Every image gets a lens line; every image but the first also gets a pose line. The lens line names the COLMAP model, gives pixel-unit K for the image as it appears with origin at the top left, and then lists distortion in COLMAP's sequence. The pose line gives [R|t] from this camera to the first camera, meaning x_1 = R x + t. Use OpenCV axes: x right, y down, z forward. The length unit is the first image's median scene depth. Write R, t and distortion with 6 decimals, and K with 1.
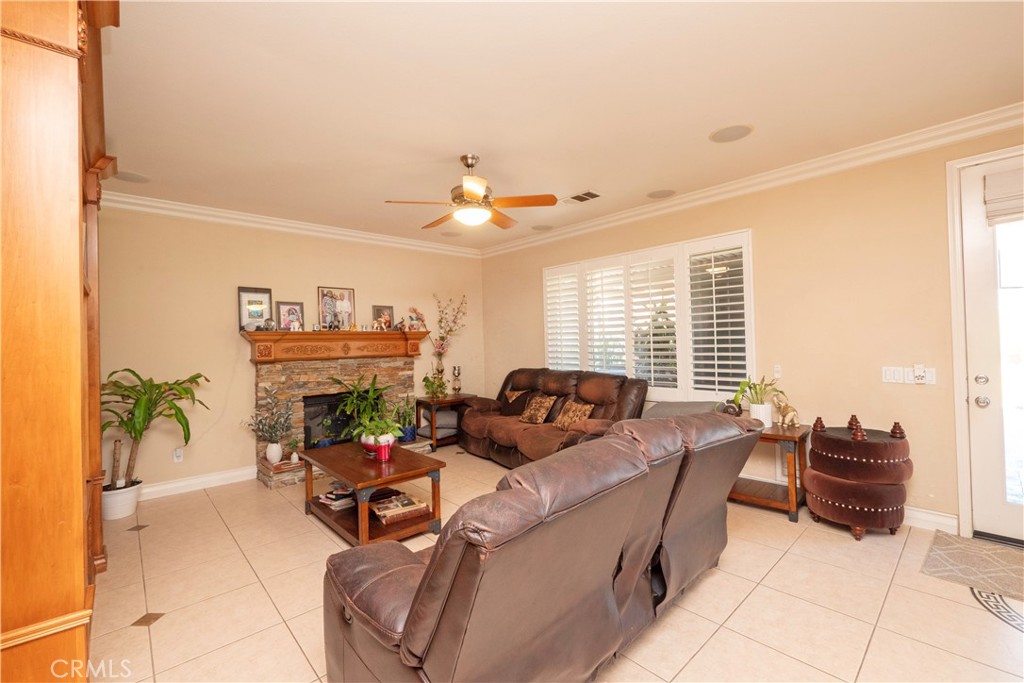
lens RADIAL K [[436.1, 0, 511.0], [0, 436.1, 335.1], [0, 0, 1]] dist [-0.002905, -0.000338]
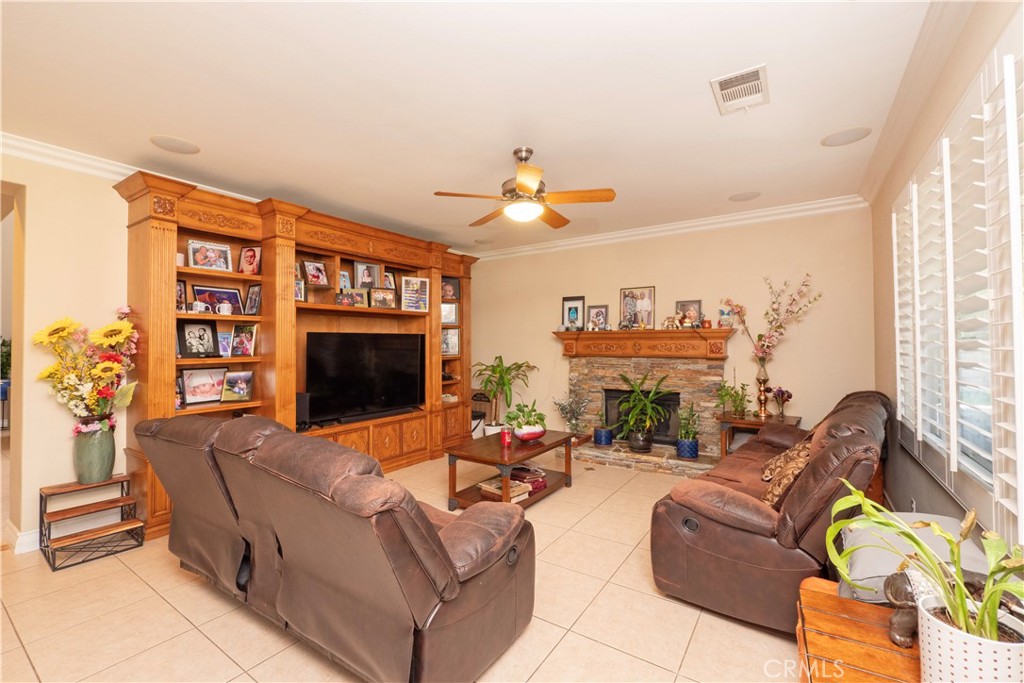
lens RADIAL K [[436.1, 0, 511.0], [0, 436.1, 335.1], [0, 0, 1]] dist [-0.002905, -0.000338]
pose [[0.232395, 0.002106, -0.972619, 0.546984], [0.010400, 0.999935, 0.004650, -0.005150], [0.972566, -0.011196, 0.232358, 0.494984]]
